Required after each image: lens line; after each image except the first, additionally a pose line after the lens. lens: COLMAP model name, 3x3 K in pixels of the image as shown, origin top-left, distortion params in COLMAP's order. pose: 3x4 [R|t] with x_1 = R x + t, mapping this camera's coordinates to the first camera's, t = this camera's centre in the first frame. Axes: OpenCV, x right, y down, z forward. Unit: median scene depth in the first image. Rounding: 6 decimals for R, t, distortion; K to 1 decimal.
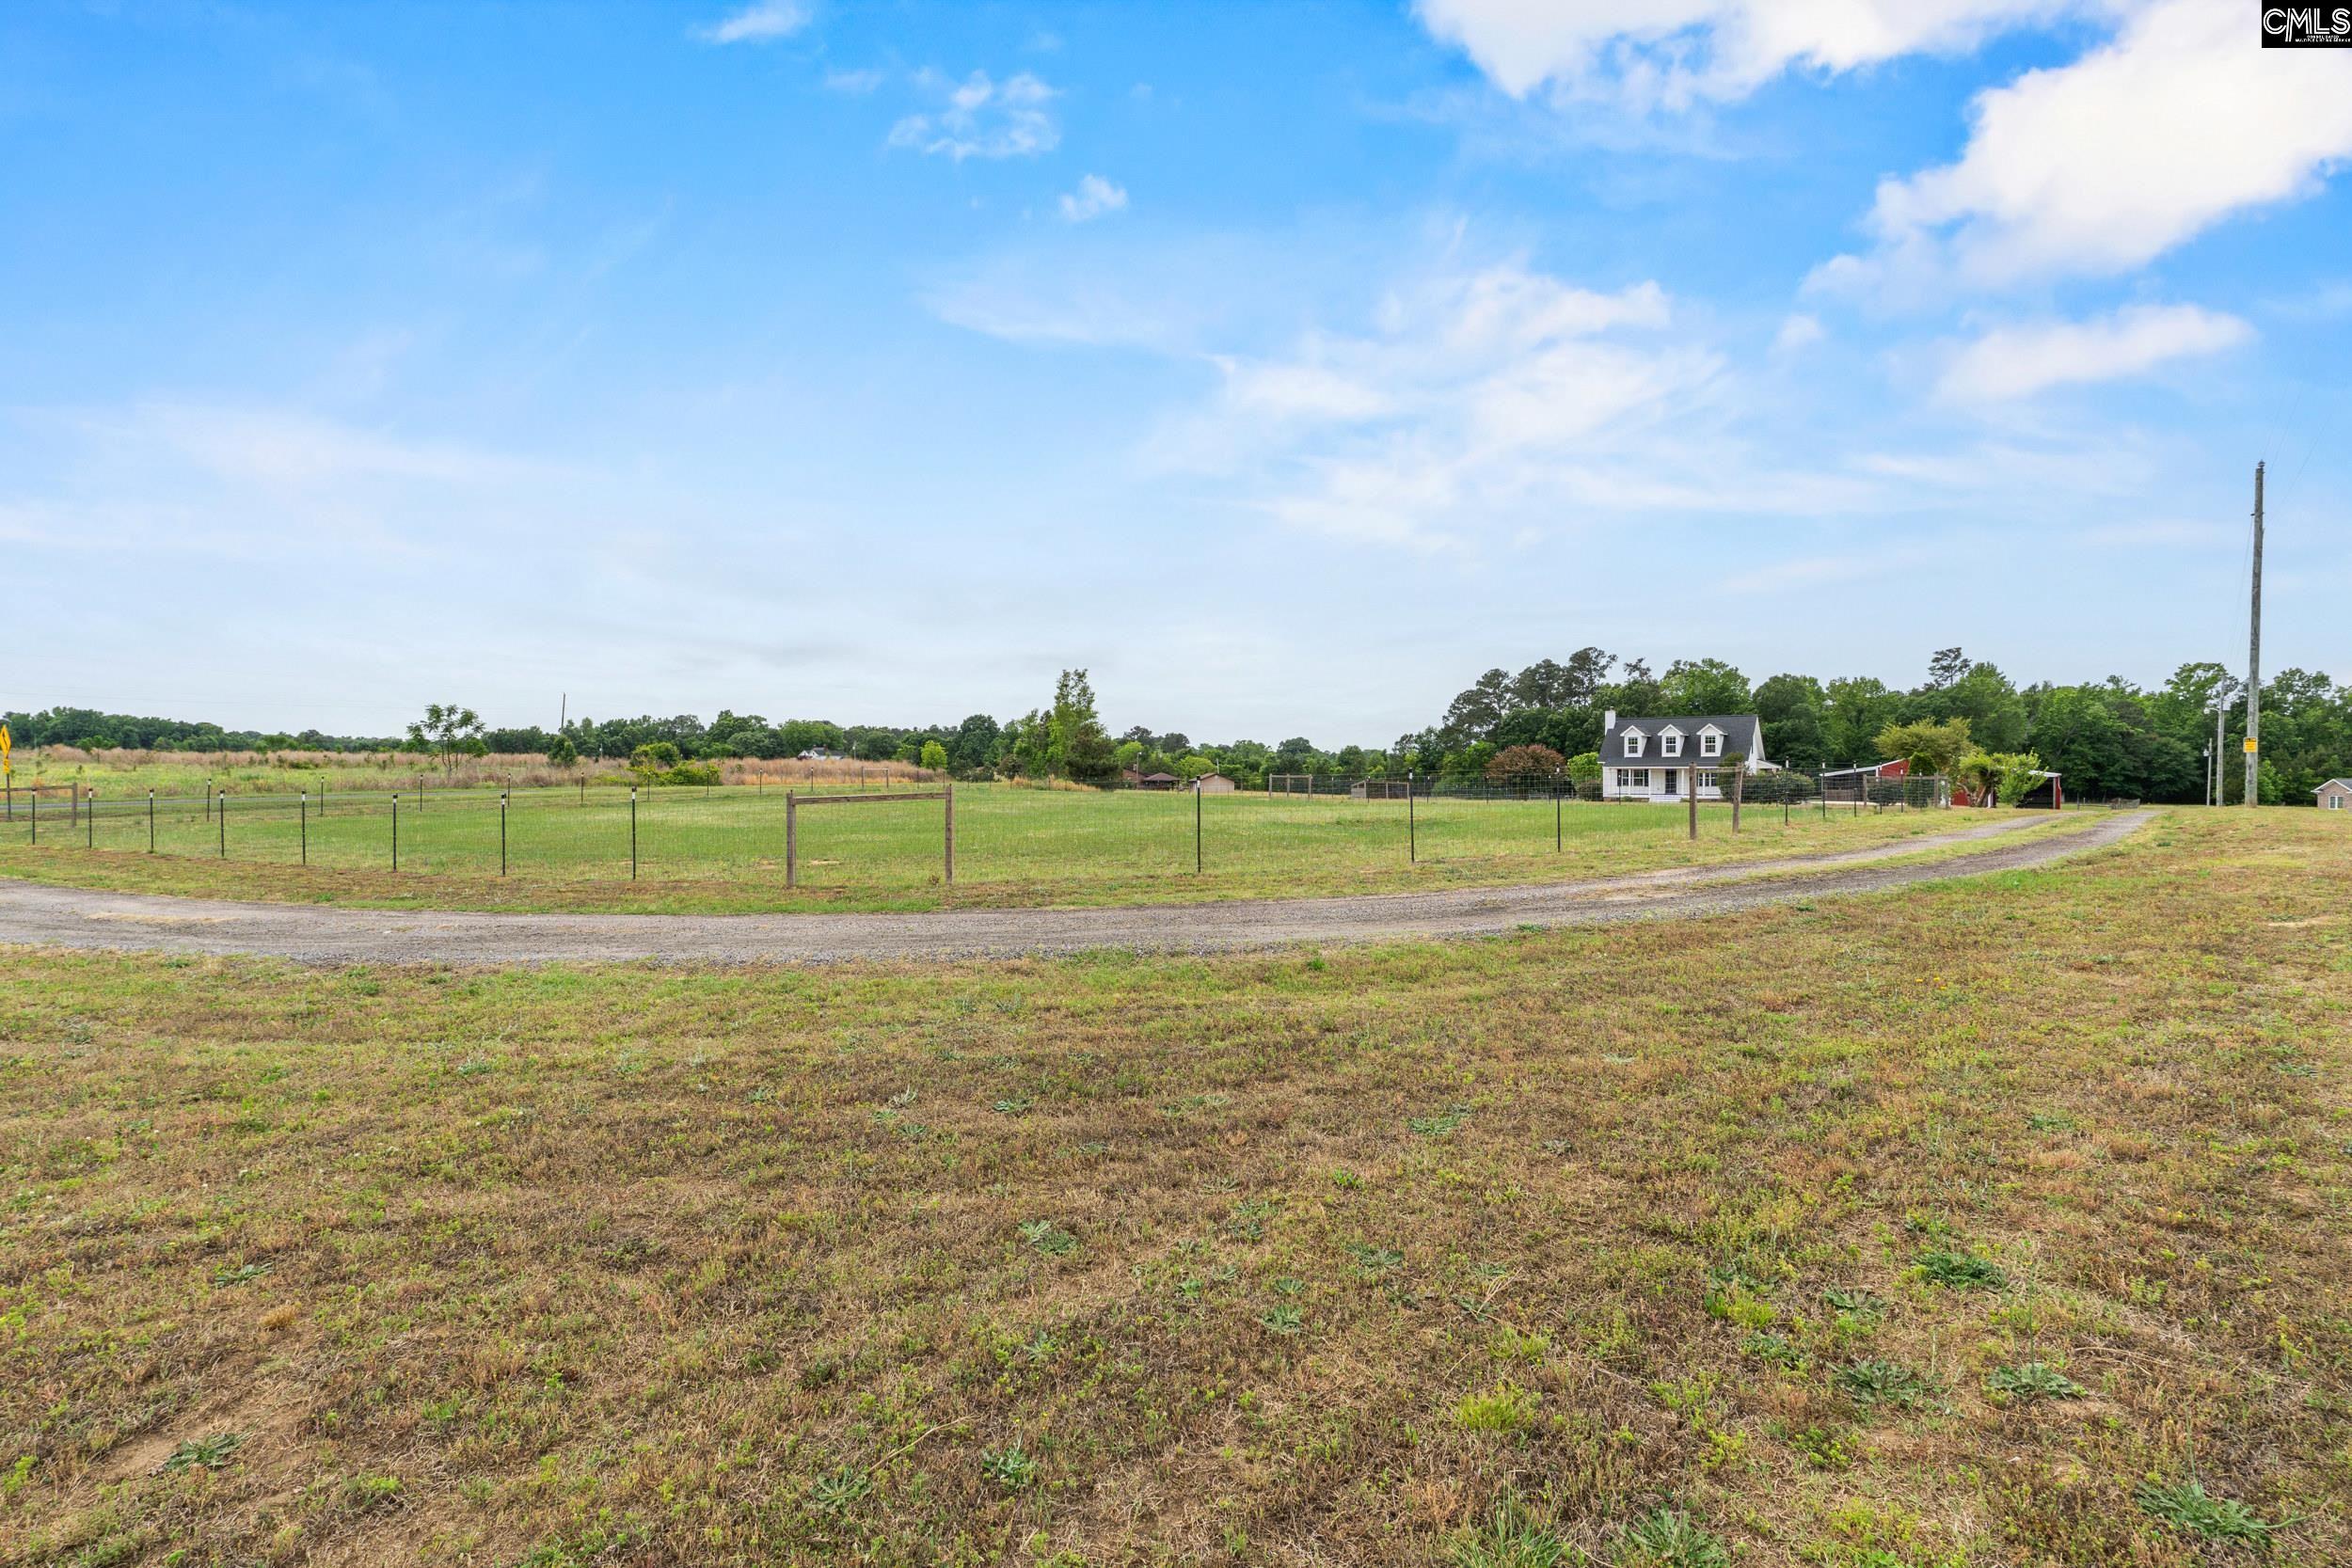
lens RADIAL K [[1076.0, 0, 1161.7], [0, 1076.0, 773.1], [0, 0, 1]] dist [-0.015659, 0.000585]
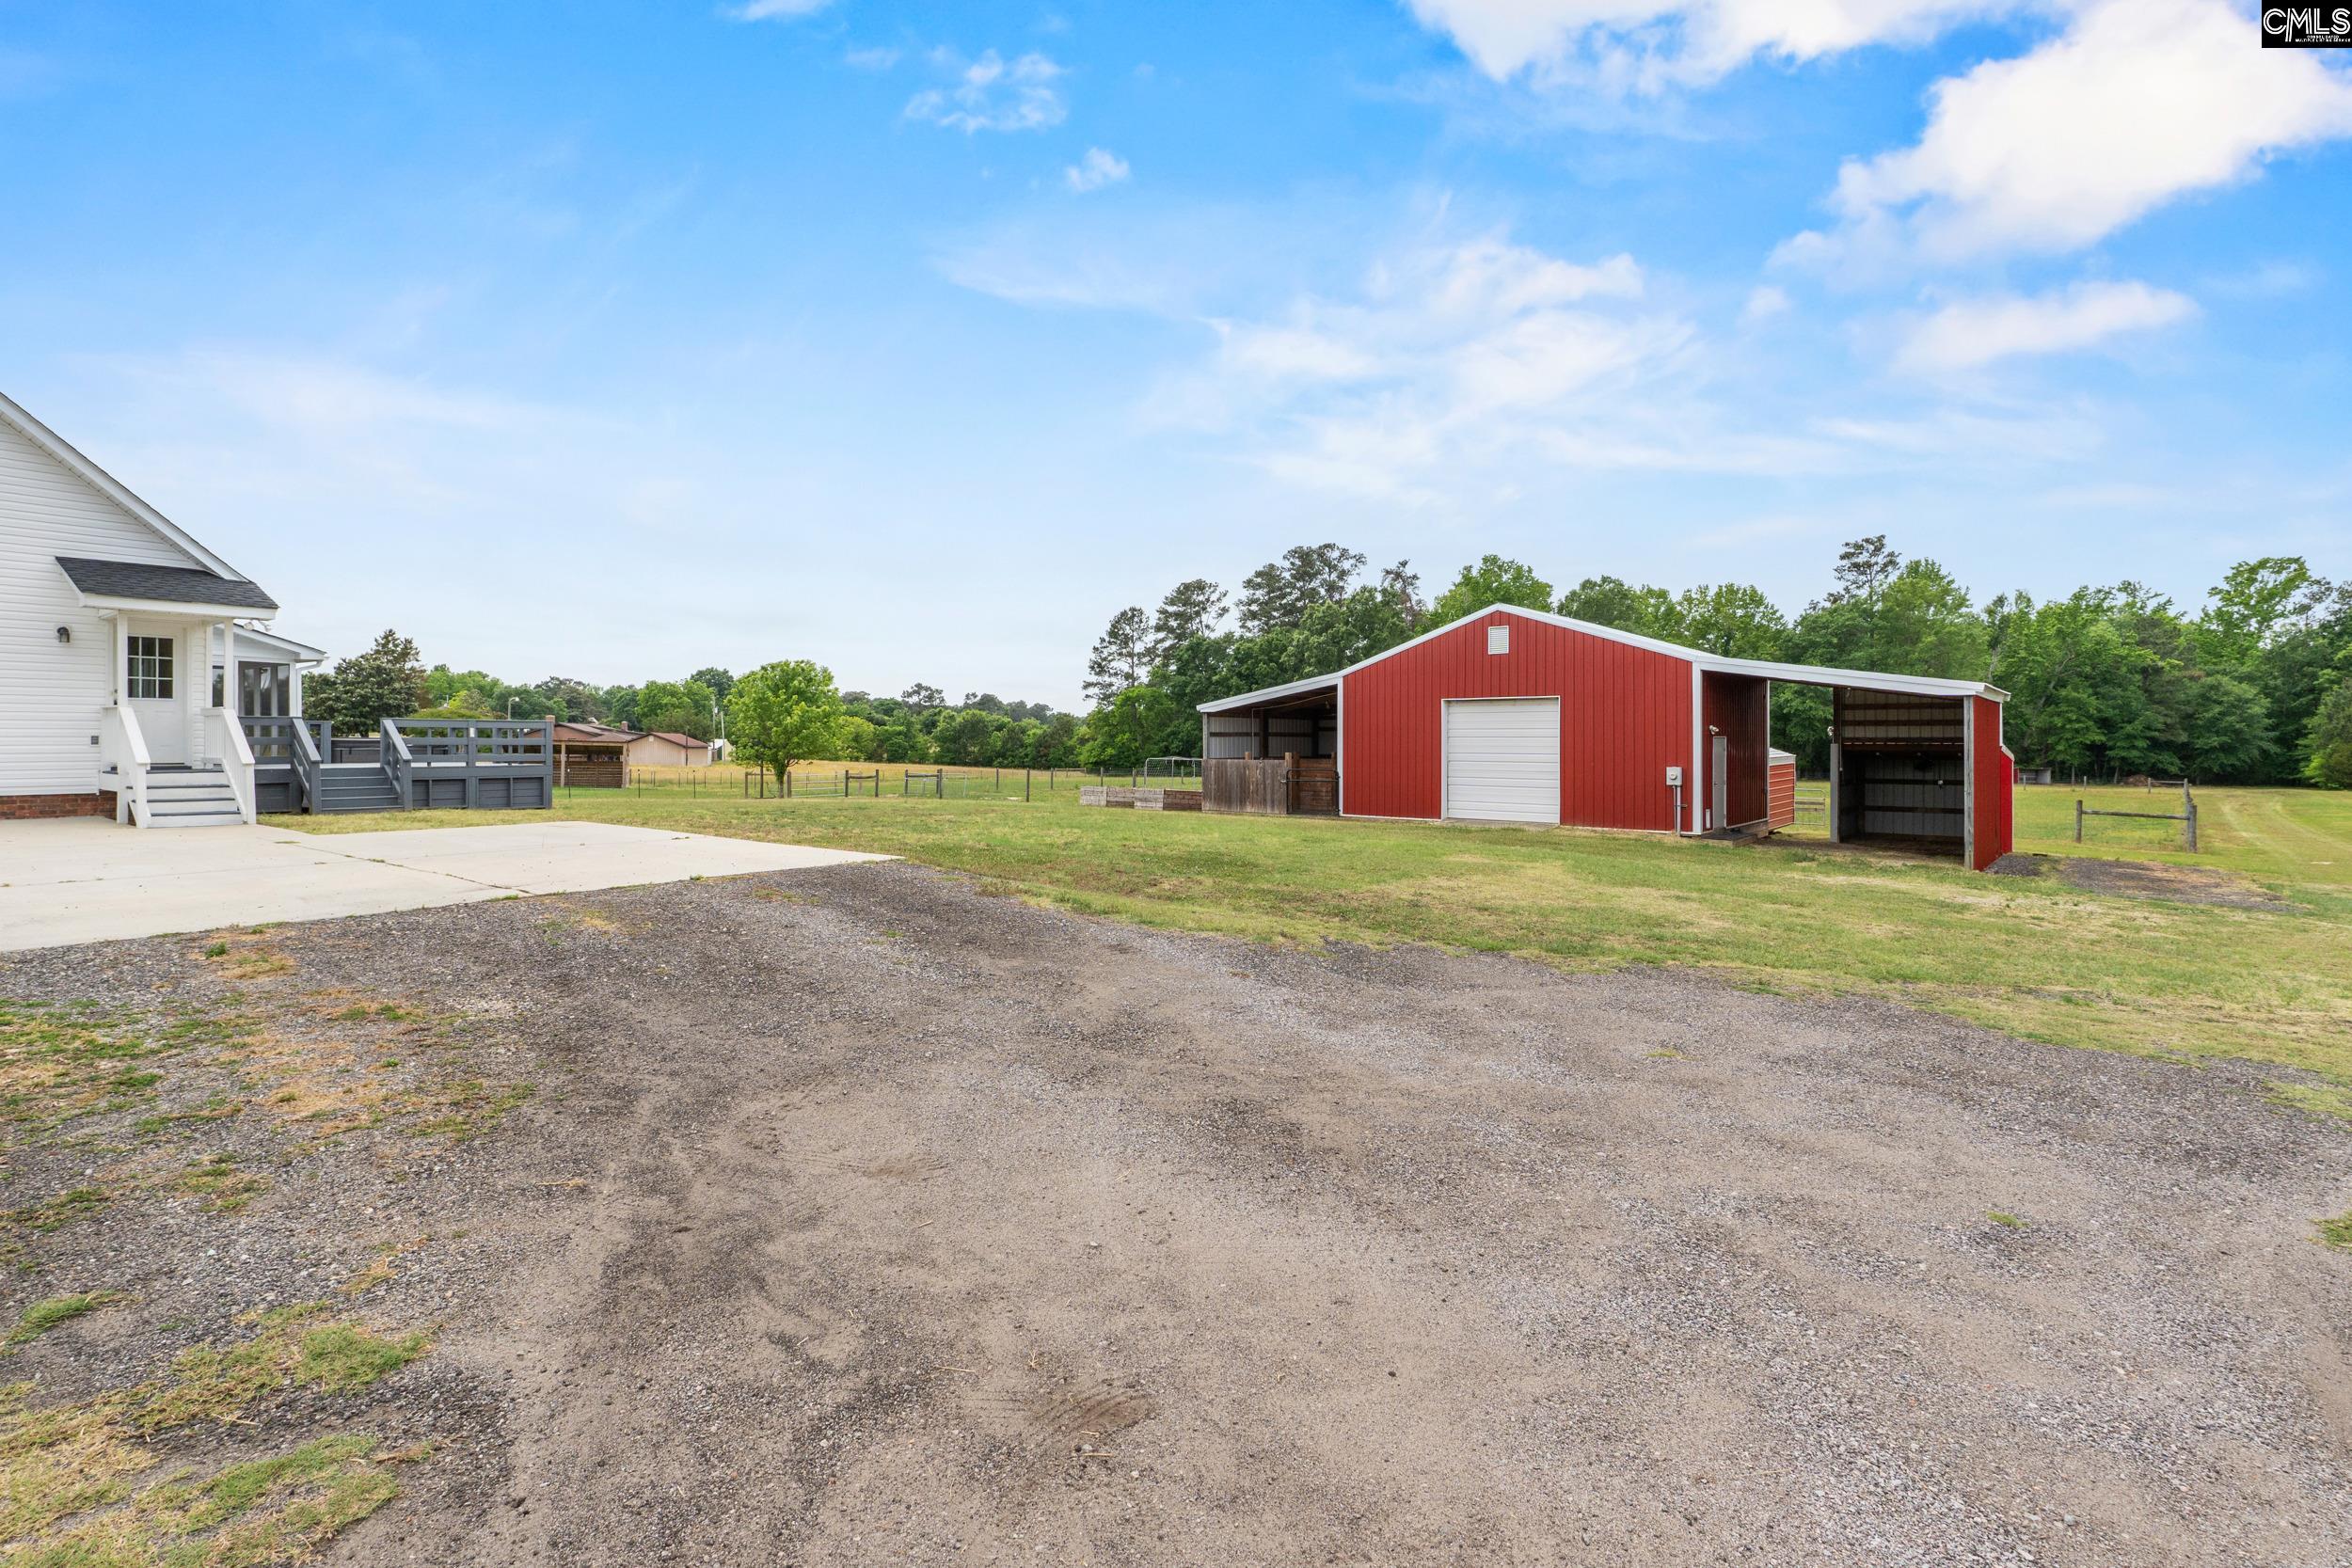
lens RADIAL K [[1076.0, 0, 1149.8], [0, 1076.0, 744.0], [0, 0, 1]] dist [-0.015659, 0.000585]
pose [[0.999969, 0.002840, 0.007295, 0.313409], [-0.002834, 0.999996, -0.000750, 0.006603], [-0.007297, 0.000729, 0.999973, 0.376128]]
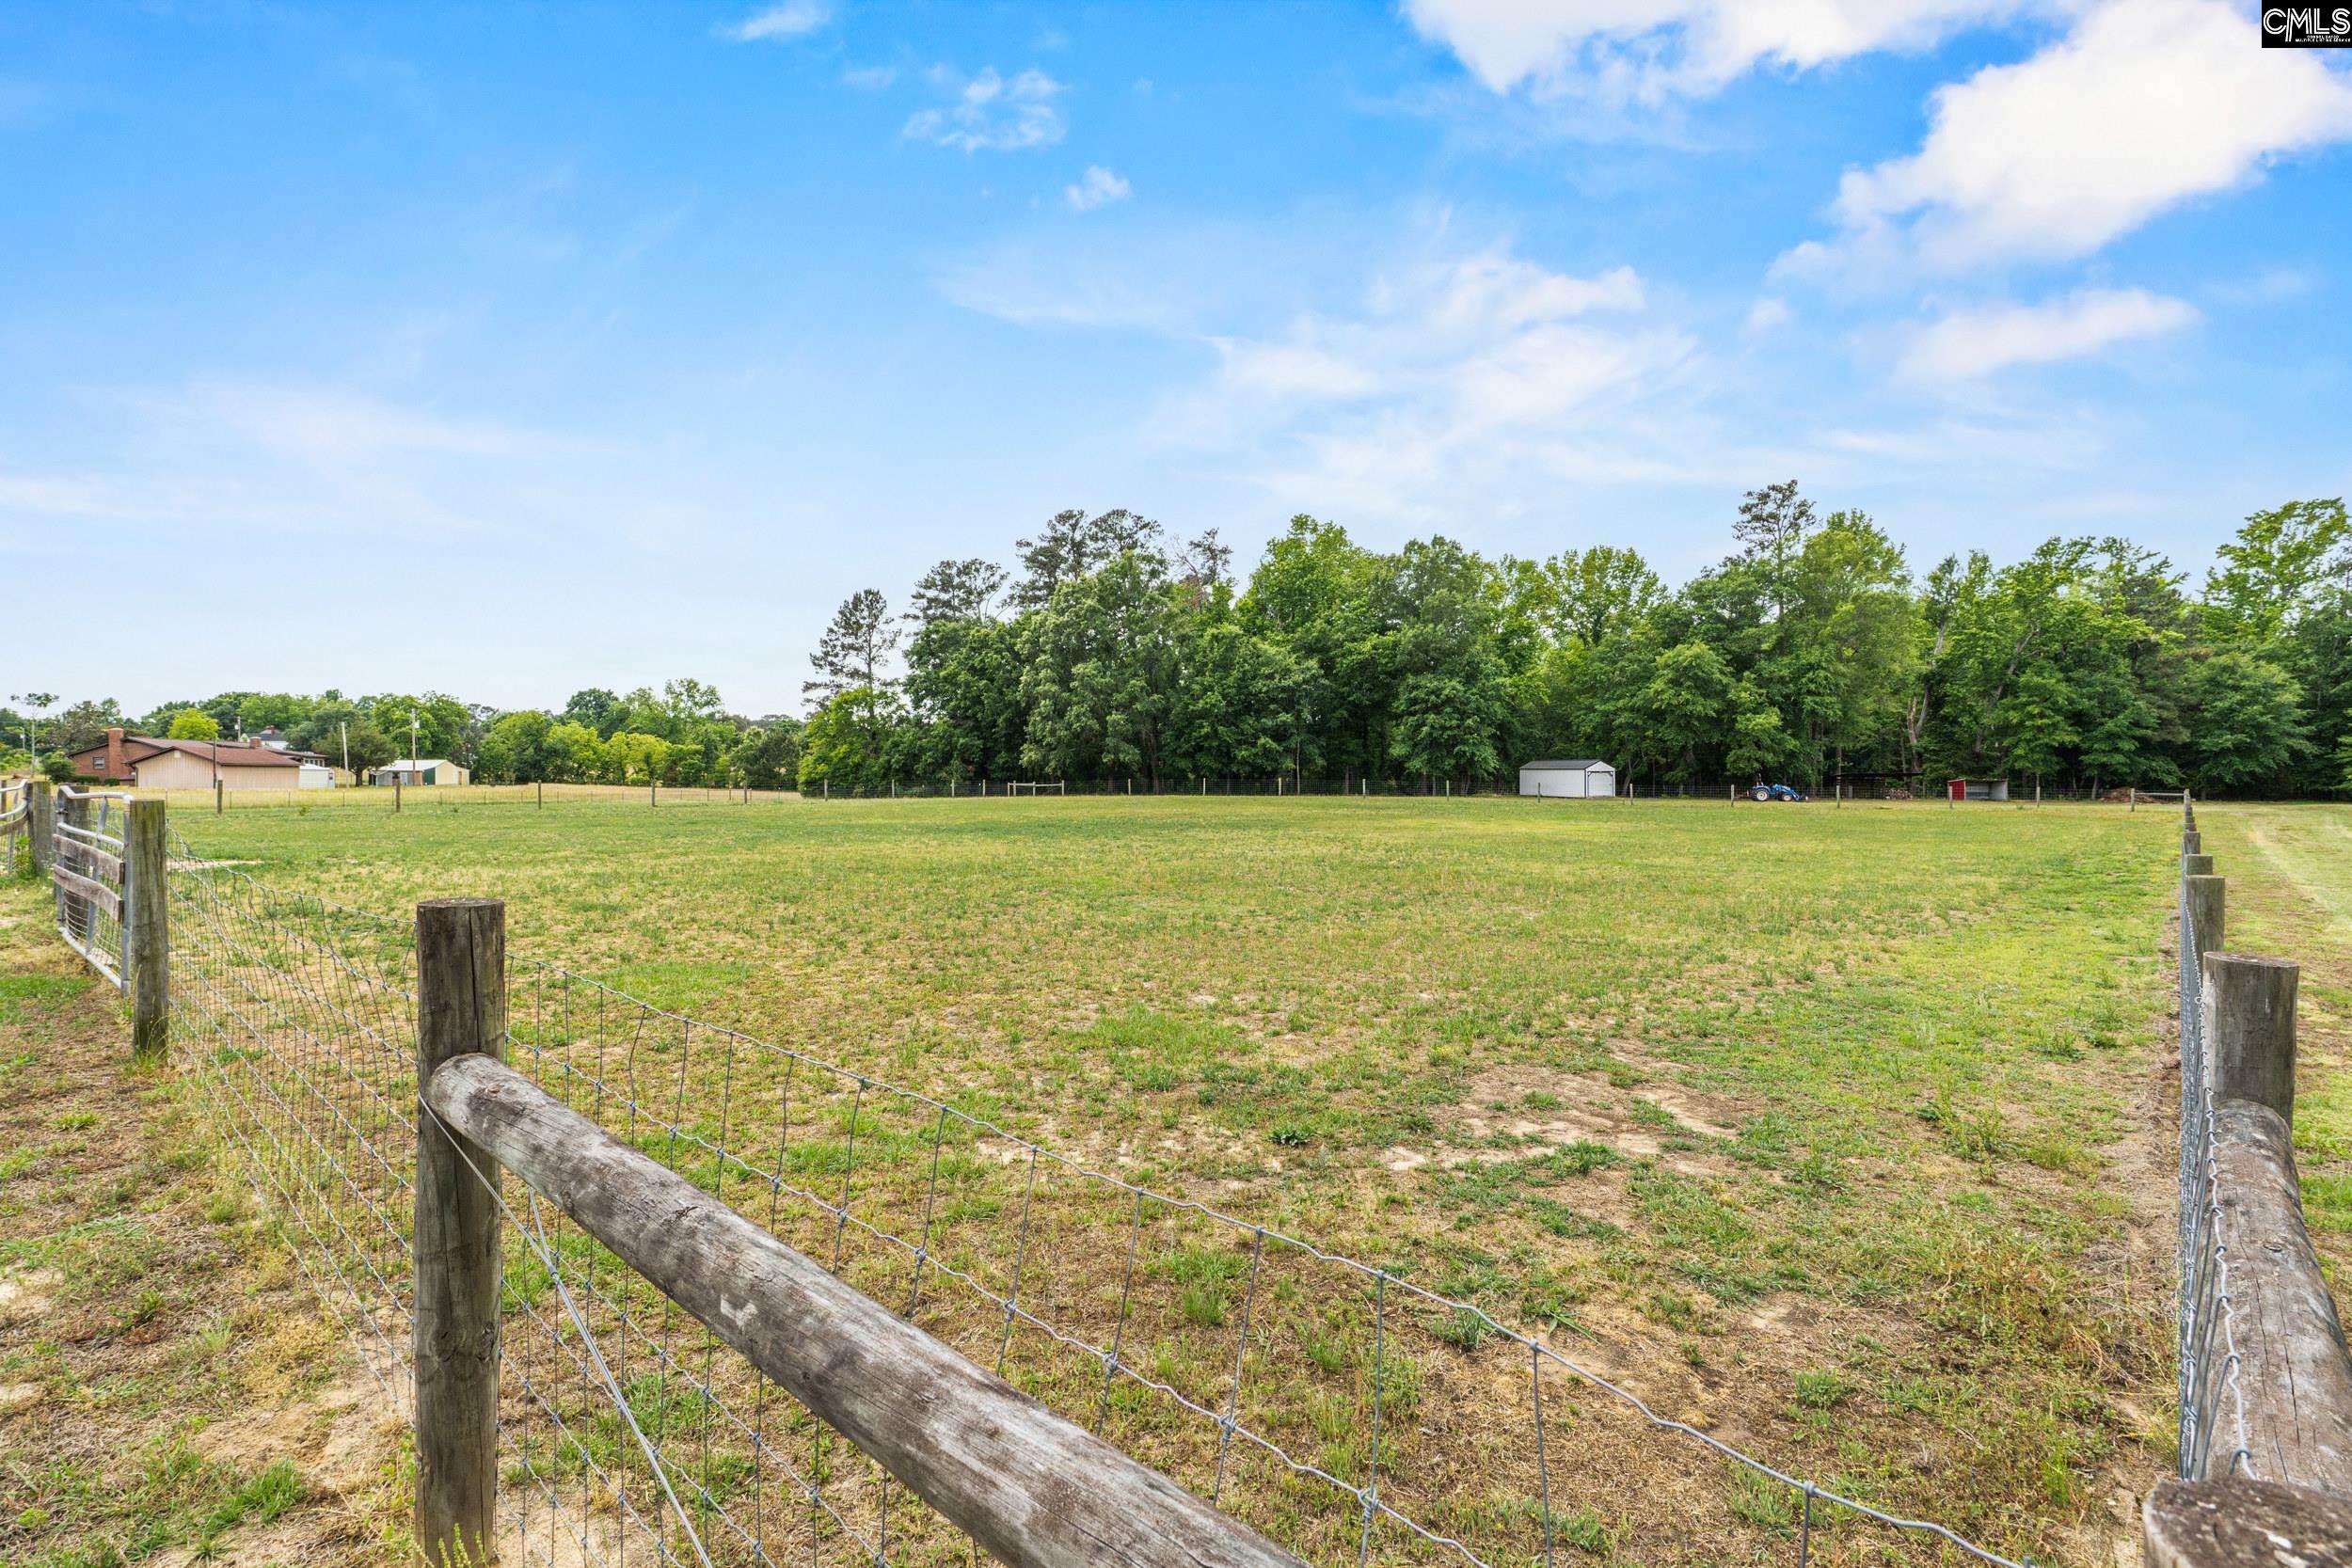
lens RADIAL K [[1076.0, 0, 1149.1], [0, 1076.0, 775.7], [0, 0, 1]] dist [-0.015659, 0.000585]
pose [[0.999979, -0.005833, 0.002697, 0.452221], [0.005818, 0.999968, 0.005539, 0.012043], [-0.002729, -0.005523, 0.999981, 0.513467]]
